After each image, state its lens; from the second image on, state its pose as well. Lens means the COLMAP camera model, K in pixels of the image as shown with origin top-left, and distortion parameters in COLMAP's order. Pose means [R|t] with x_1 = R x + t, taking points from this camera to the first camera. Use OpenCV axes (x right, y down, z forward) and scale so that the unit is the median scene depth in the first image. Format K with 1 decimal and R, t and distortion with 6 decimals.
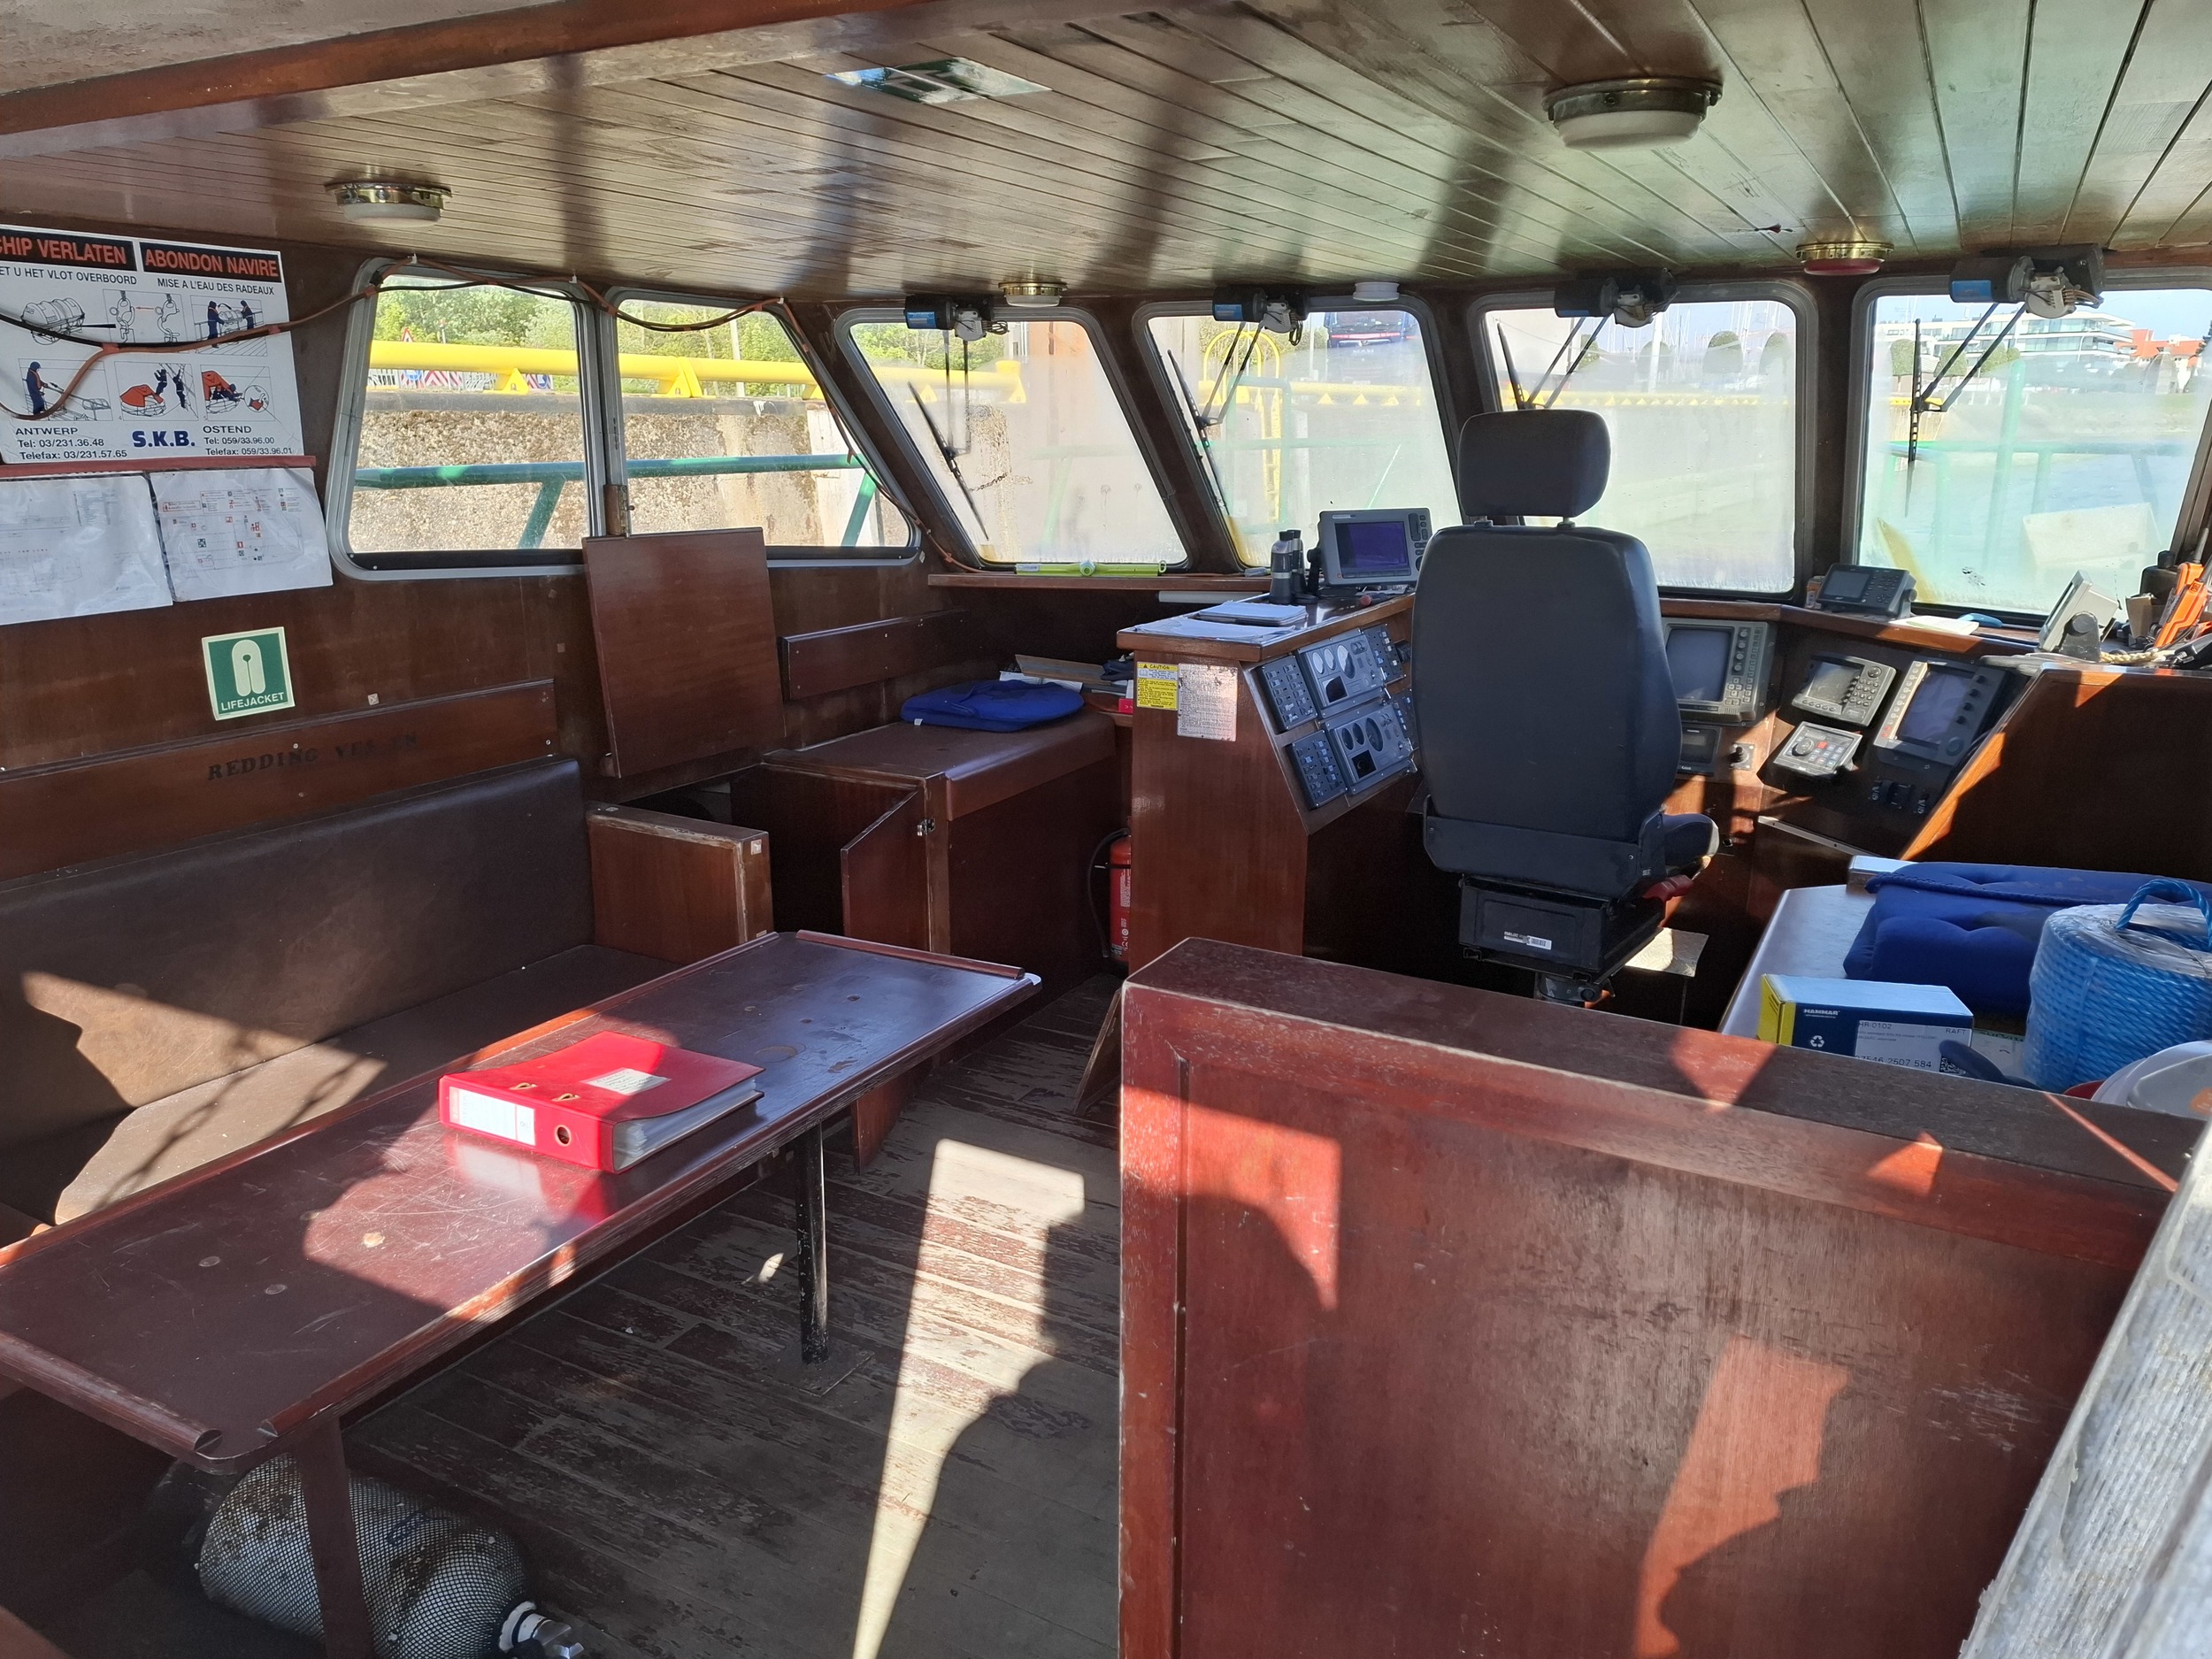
lens RADIAL K [[1523.9, 0, 1118.1], [0, 1523.9, 813.2], [0, 0, 1]] dist [0.094743, -0.104812]
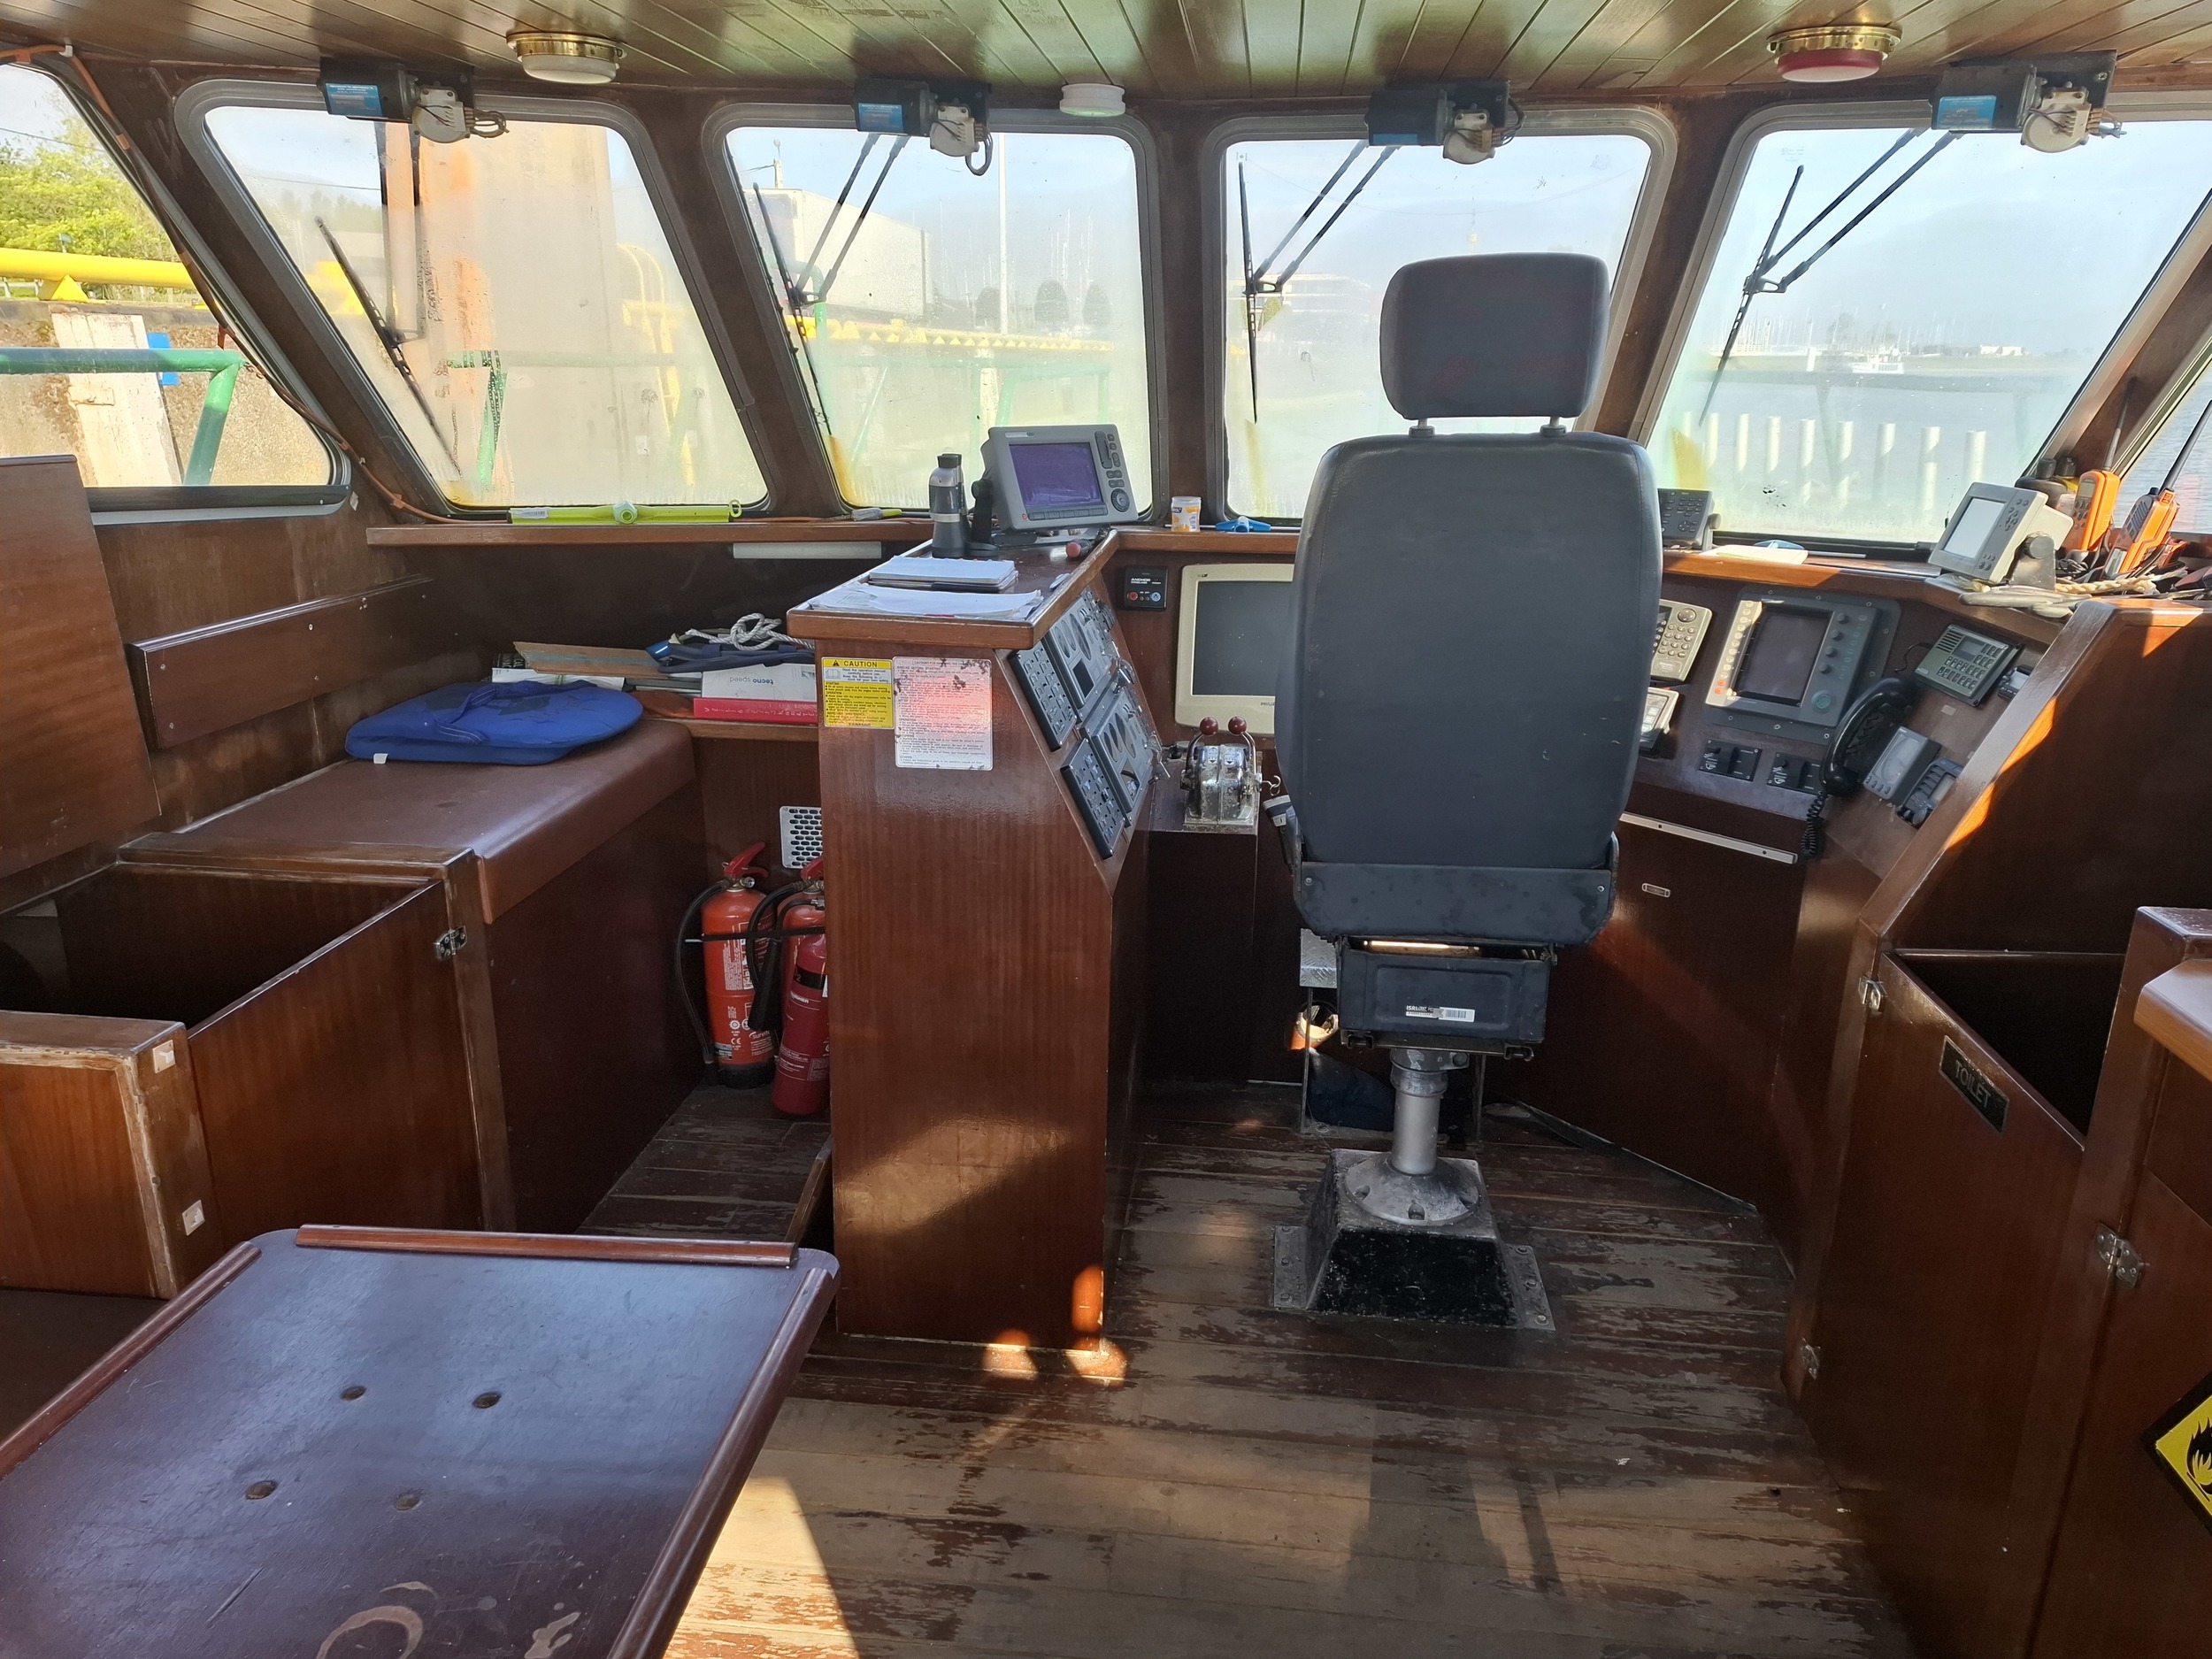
lens RADIAL K [[1523.9, 0, 1118.1], [0, 1523.9, 813.2], [0, 0, 1]] dist [0.094743, -0.104812]
pose [[0.921797, -0.100212, 0.374496, -0.114337], [0.086258, 0.994814, 0.053886, -0.056435], [-0.377954, -0.017369, 0.925661, 0.346661]]
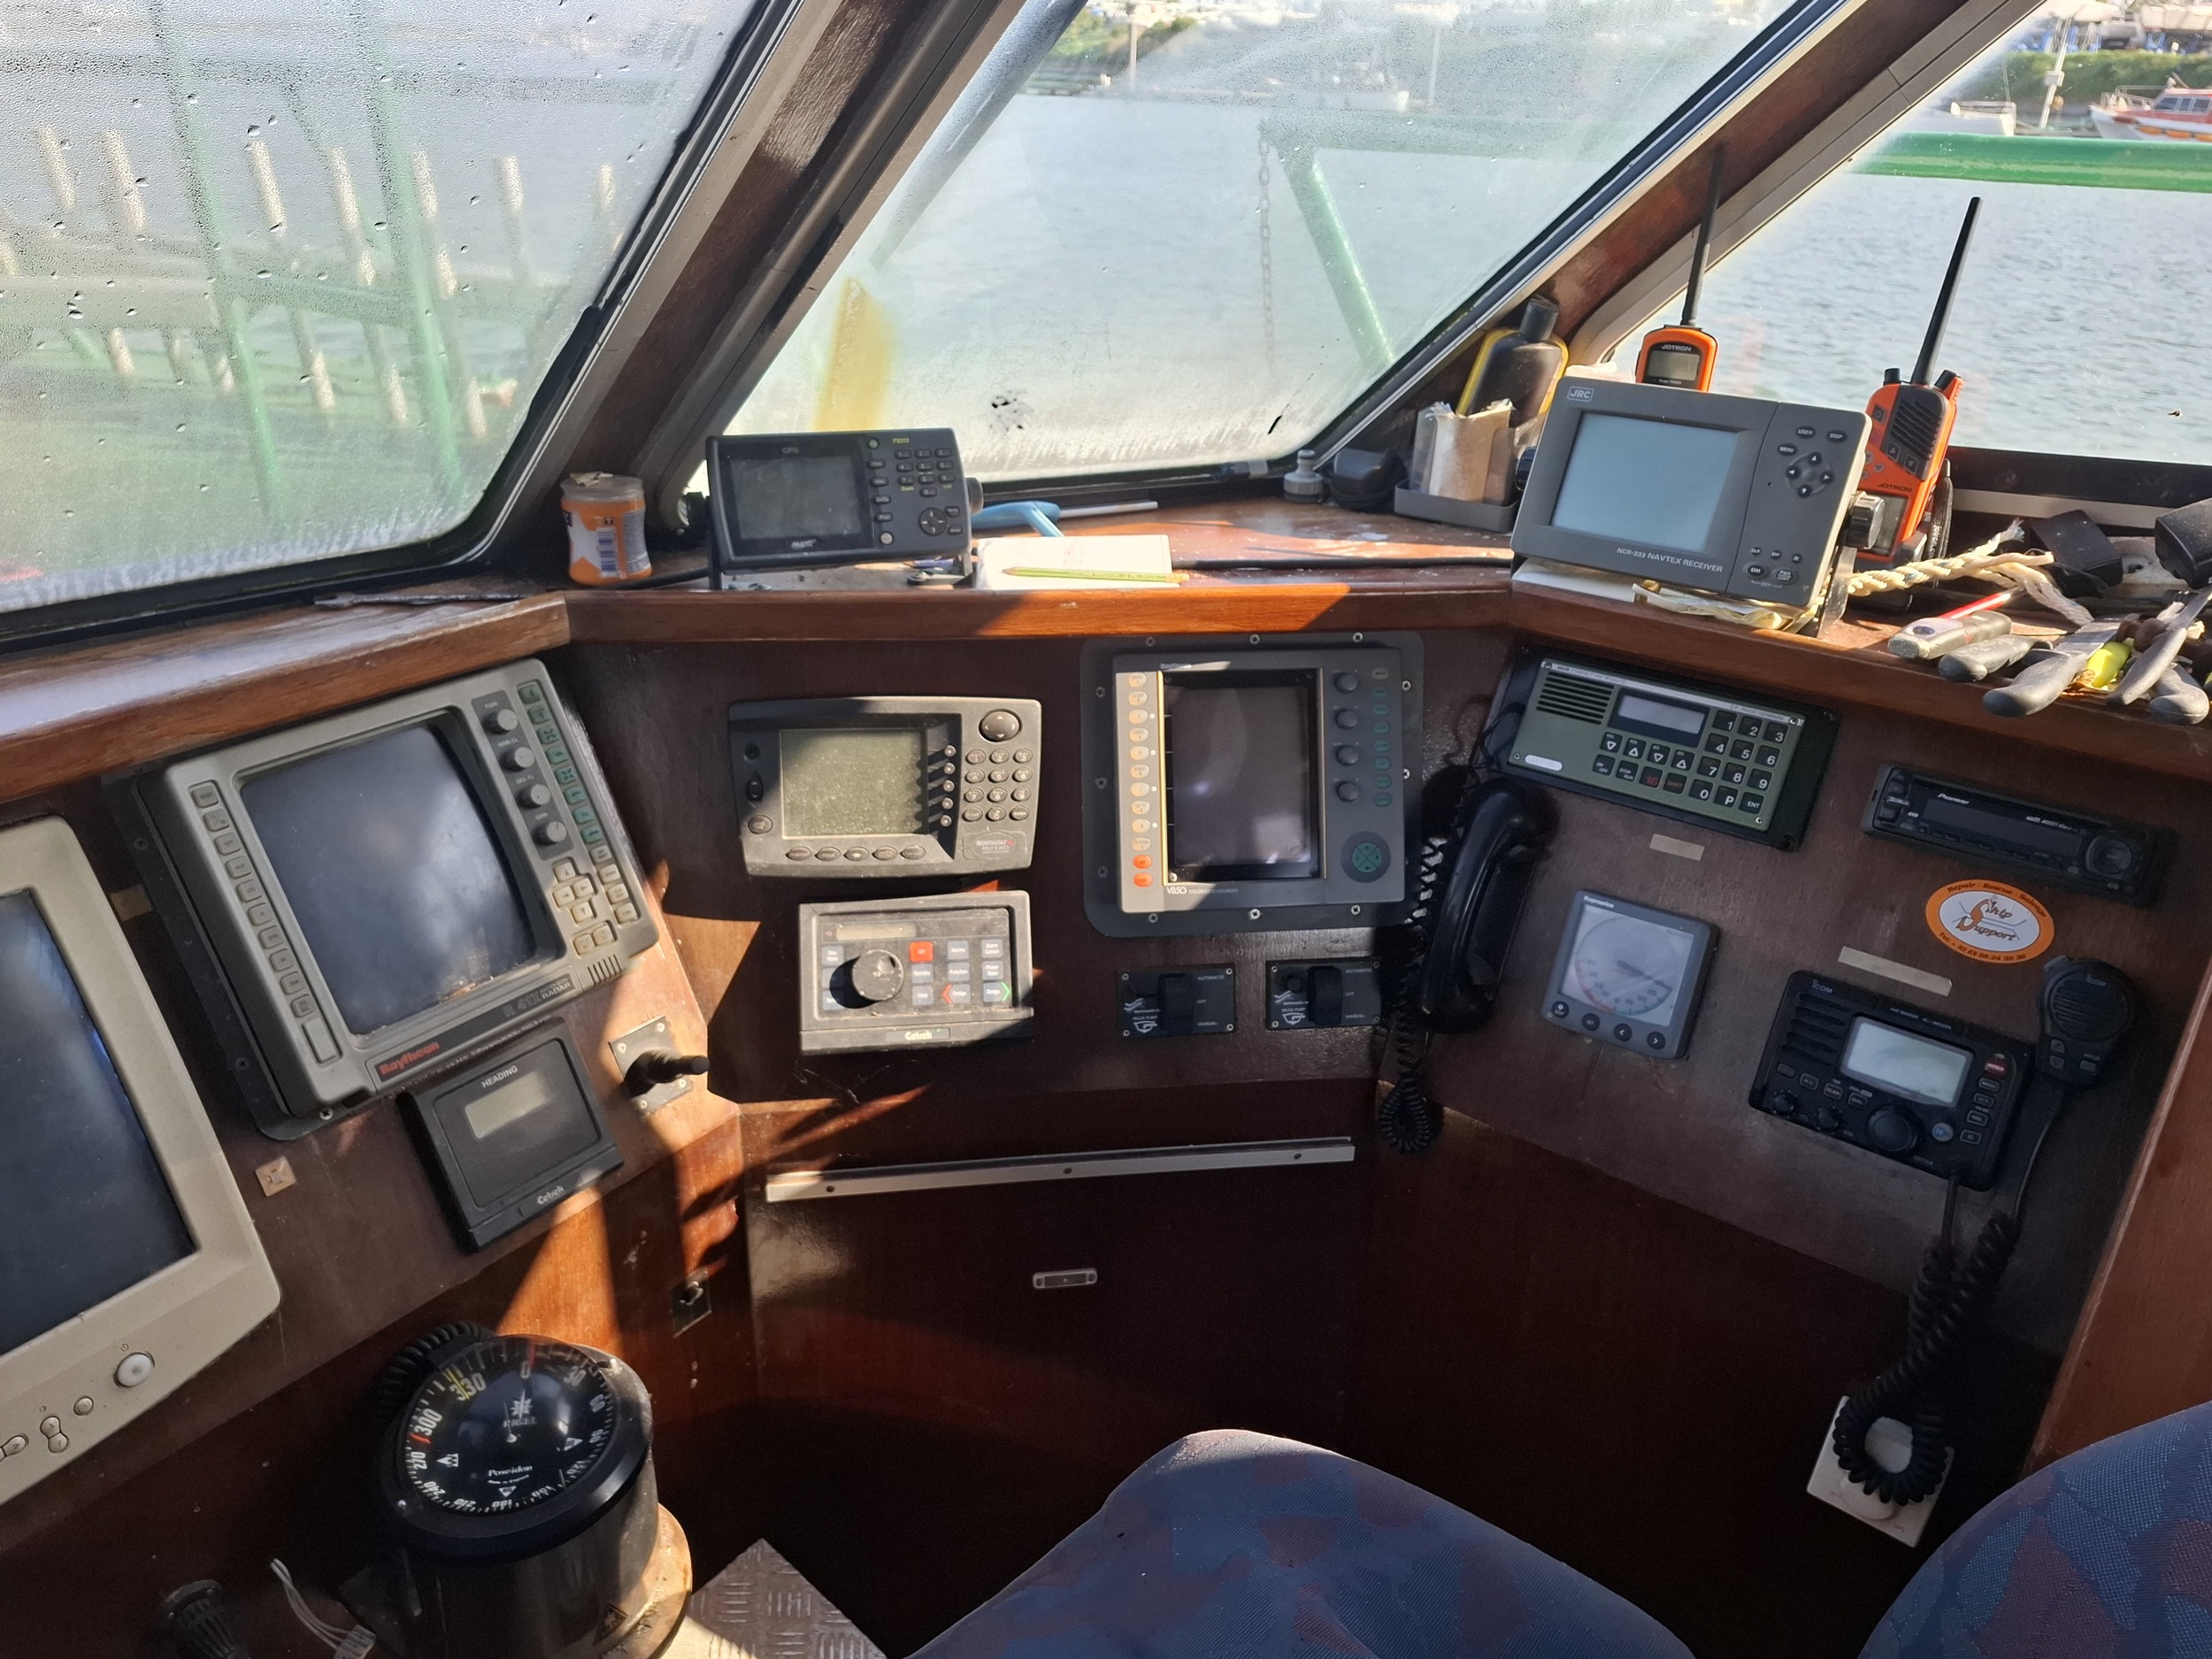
lens RADIAL K [[1579.4, 0, 1106.0], [0, 1579.4, 829.5], [0, 0, 1]] dist [0.099967, -0.107787]
pose [[0.131341, -0.433351, 0.891603, 0.150739], [0.211869, 0.890884, 0.401792, -0.209924], [-0.968432, 0.136131, 0.208823, 0.896163]]
